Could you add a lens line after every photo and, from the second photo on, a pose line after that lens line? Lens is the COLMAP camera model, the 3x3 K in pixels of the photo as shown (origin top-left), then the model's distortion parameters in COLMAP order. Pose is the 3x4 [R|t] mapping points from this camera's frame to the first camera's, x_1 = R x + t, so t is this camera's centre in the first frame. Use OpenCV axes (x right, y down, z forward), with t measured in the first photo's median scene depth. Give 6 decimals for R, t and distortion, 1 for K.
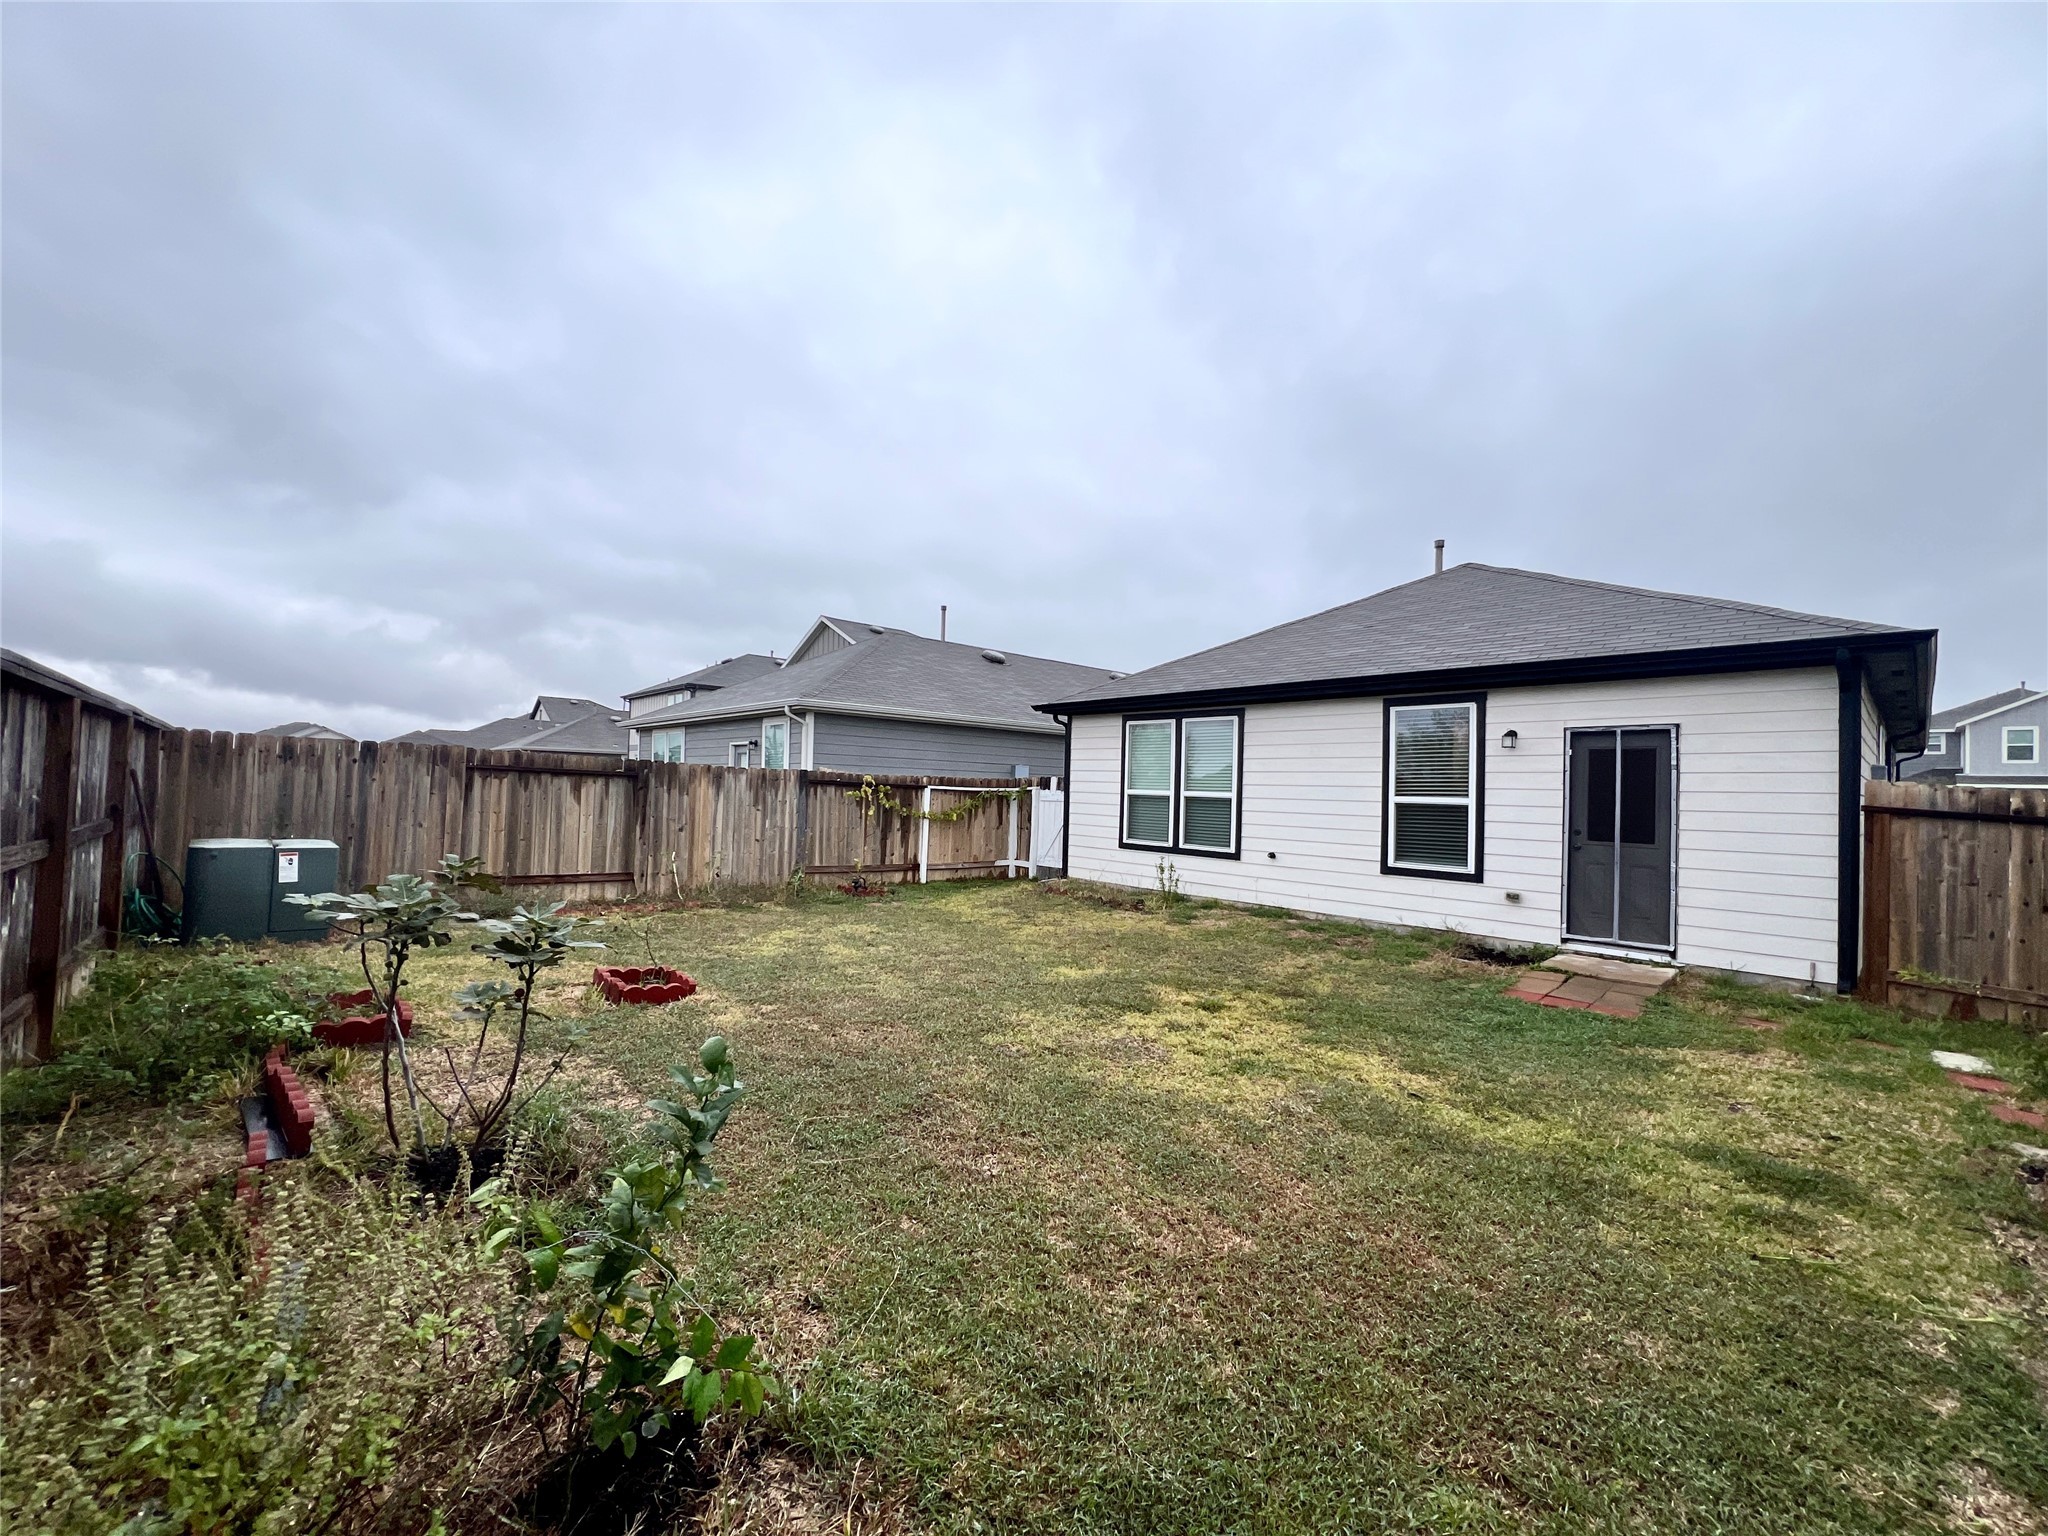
lens RADIAL K [[815.7, 0, 1020.7], [0, 815.7, 766.3], [0, 0, 1]] dist [0.002518, -0.000032]
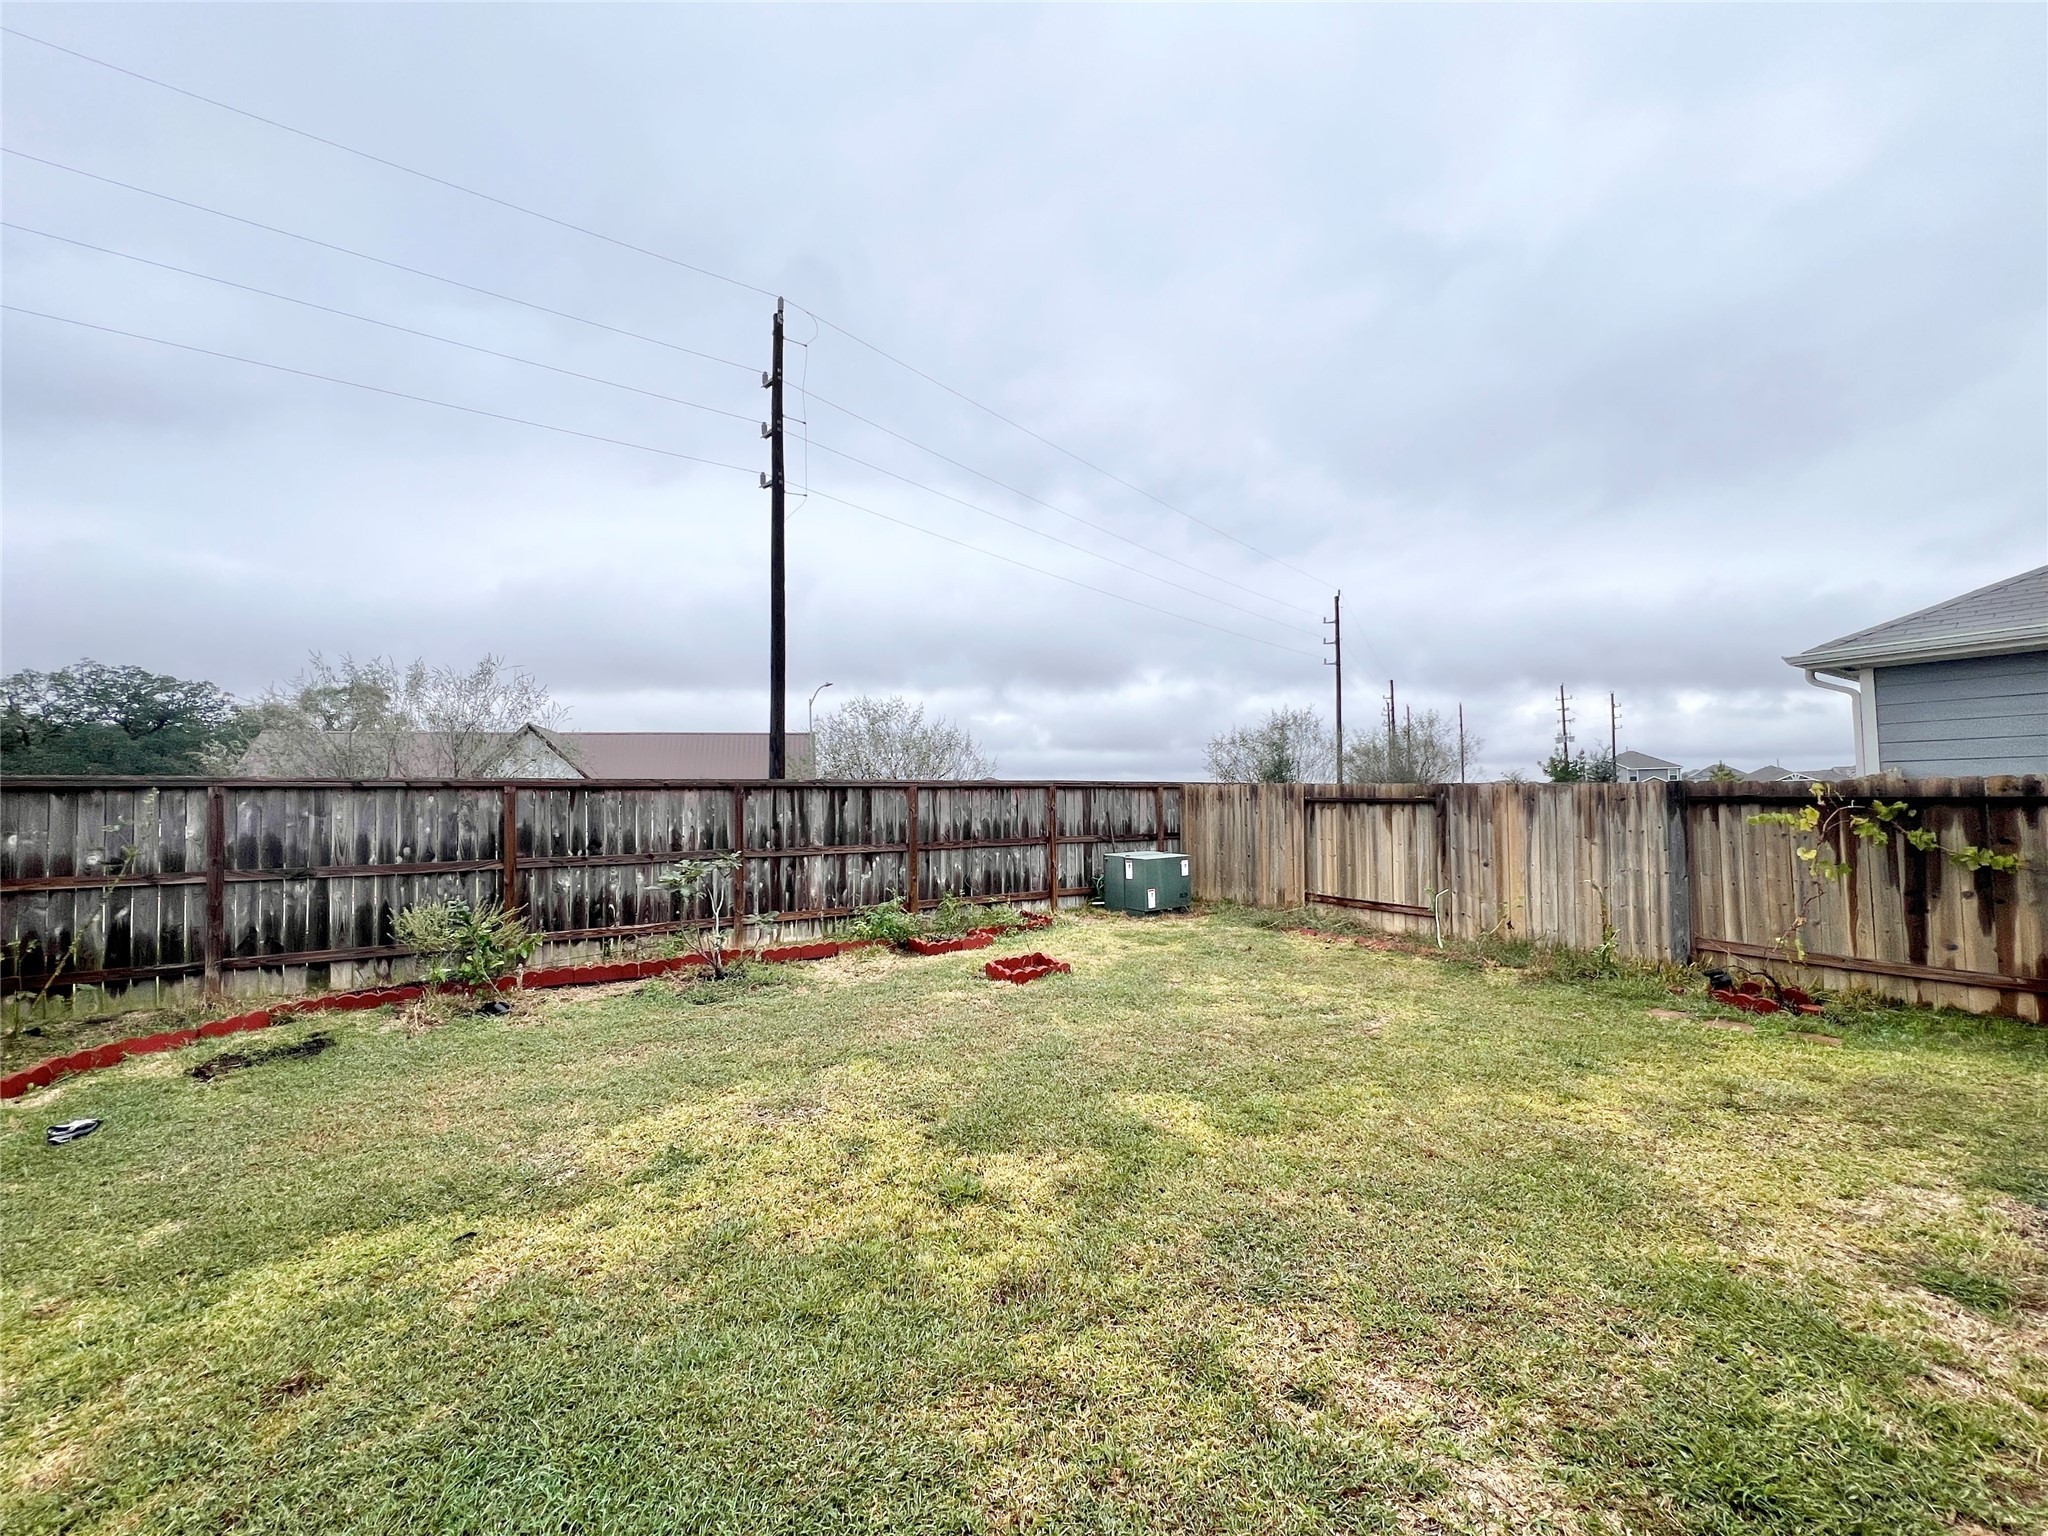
lens RADIAL K [[818.6, 0, 1025.1], [0, 818.6, 771.5], [0, 0, 1]] dist [-0.001875, 0.000168]
pose [[-0.158211, -0.064787, -0.985278, 0.489463], [0.040326, 0.996589, -0.072006, 0.025080], [0.986582, -0.051124, -0.155059, 0.691757]]
